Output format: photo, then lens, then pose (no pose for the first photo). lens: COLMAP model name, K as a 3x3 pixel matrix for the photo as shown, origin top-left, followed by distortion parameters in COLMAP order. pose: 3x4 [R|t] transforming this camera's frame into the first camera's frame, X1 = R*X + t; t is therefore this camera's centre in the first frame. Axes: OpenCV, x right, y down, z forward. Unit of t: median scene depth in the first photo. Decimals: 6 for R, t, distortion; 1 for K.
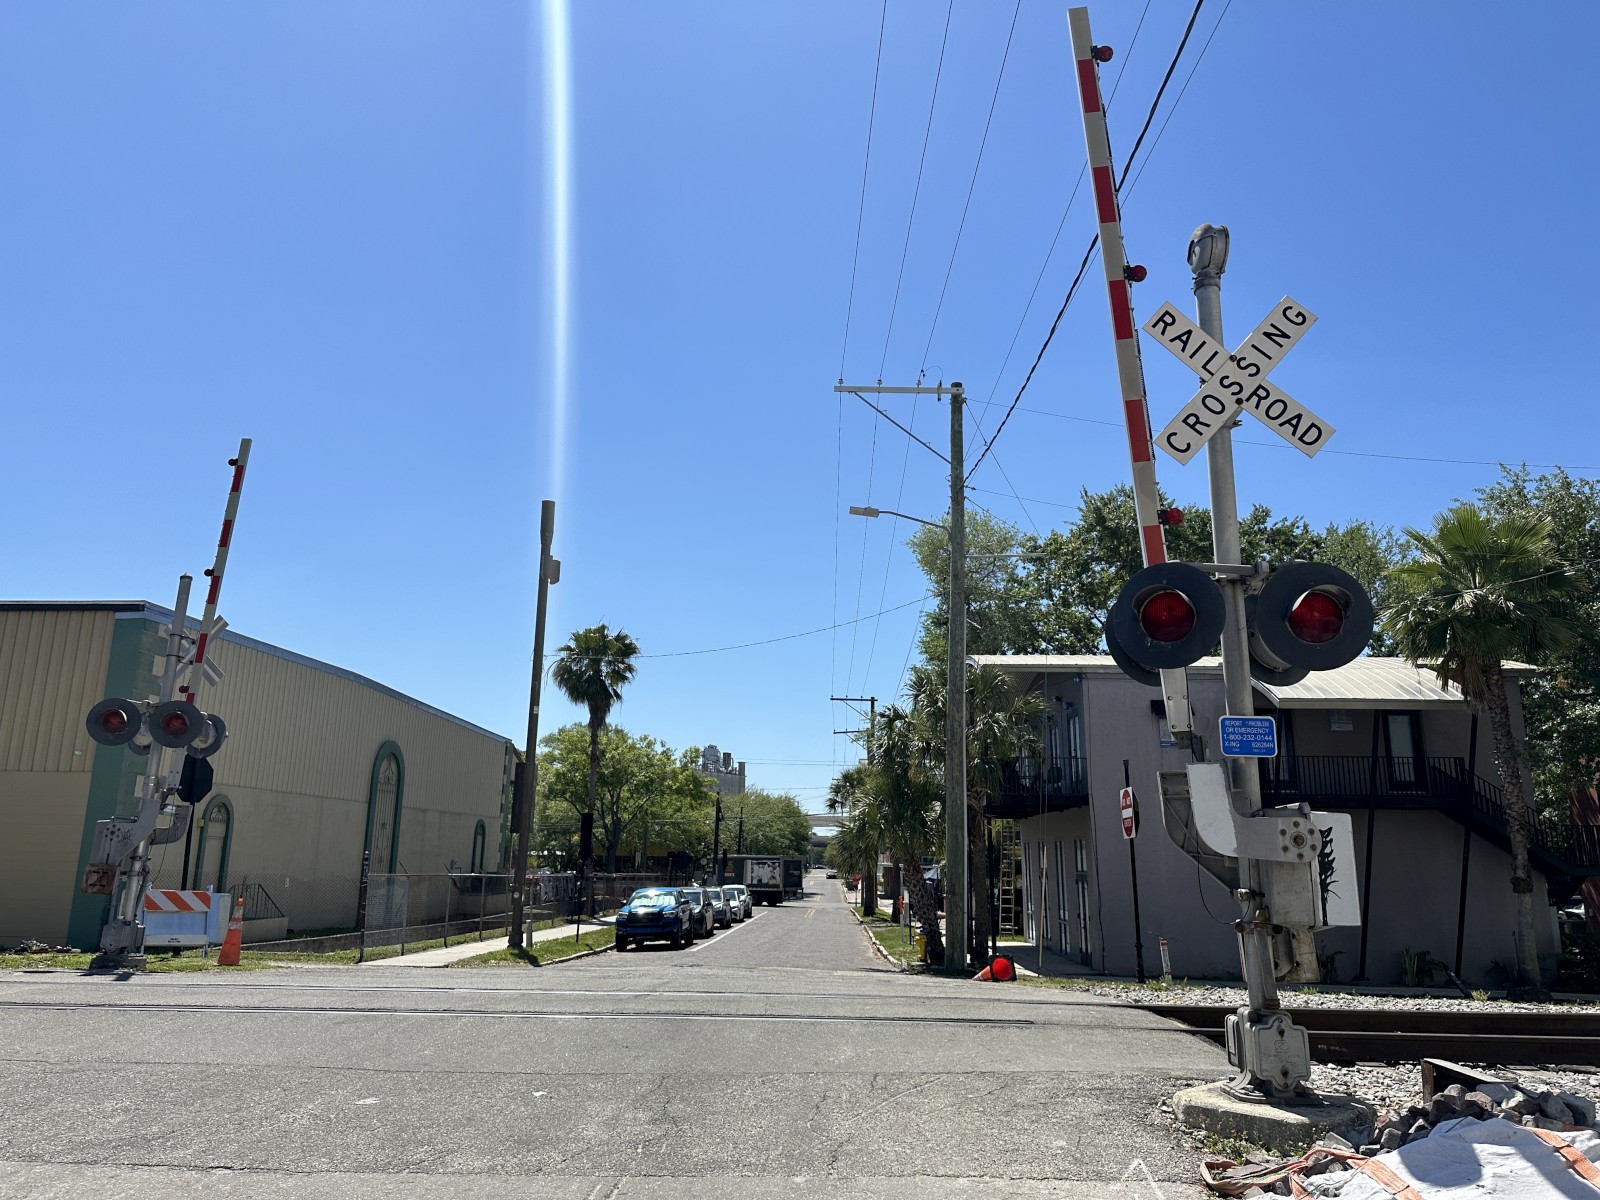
lens RADIAL K [[1126.7, 0, 780.7], [0, 1126.7, 583.5], [0, 0, 1]] dist [0.084401, -0.108702]
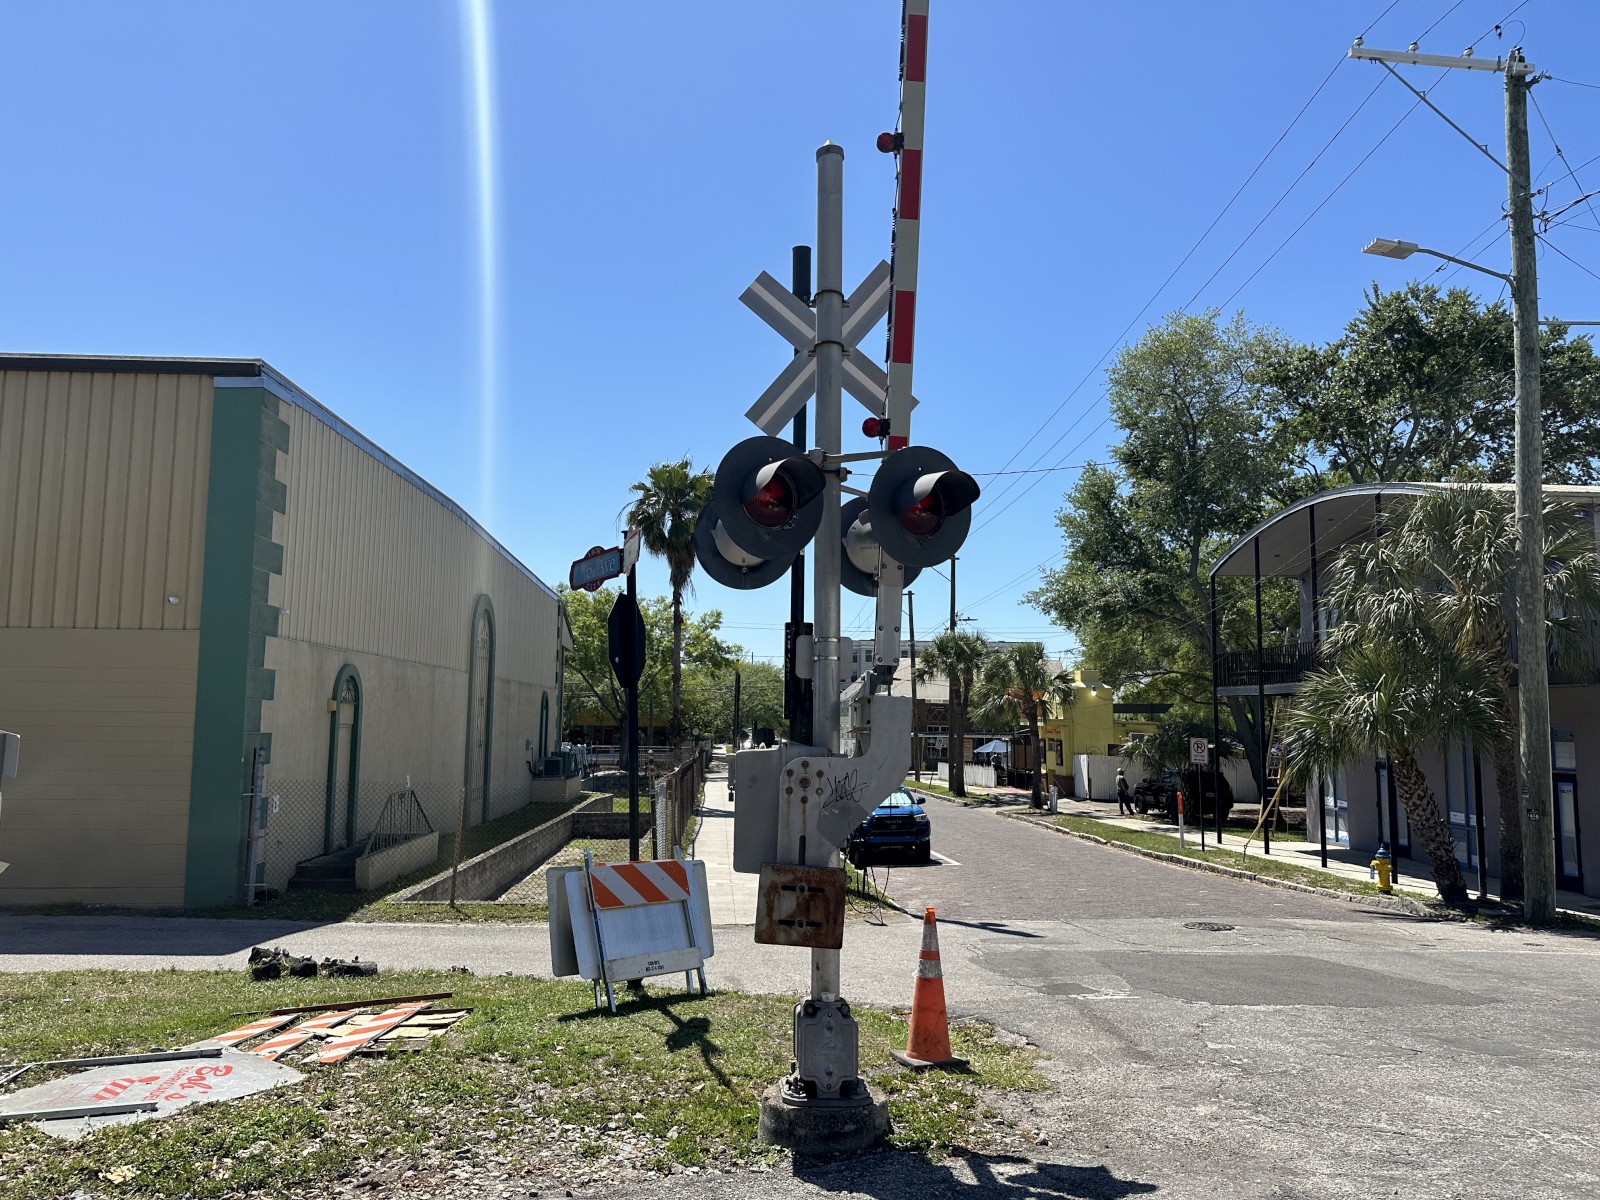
lens RADIAL K [[1126.7, 0, 787.7], [0, 1126.7, 602.2], [0, 0, 1]] dist [0.084401, -0.108702]
pose [[0.994534, 0.005704, 0.104261, -0.335209], [-0.019663, 0.990874, 0.133346, 0.057429], [-0.102549, -0.134667, 0.985570, 0.339221]]
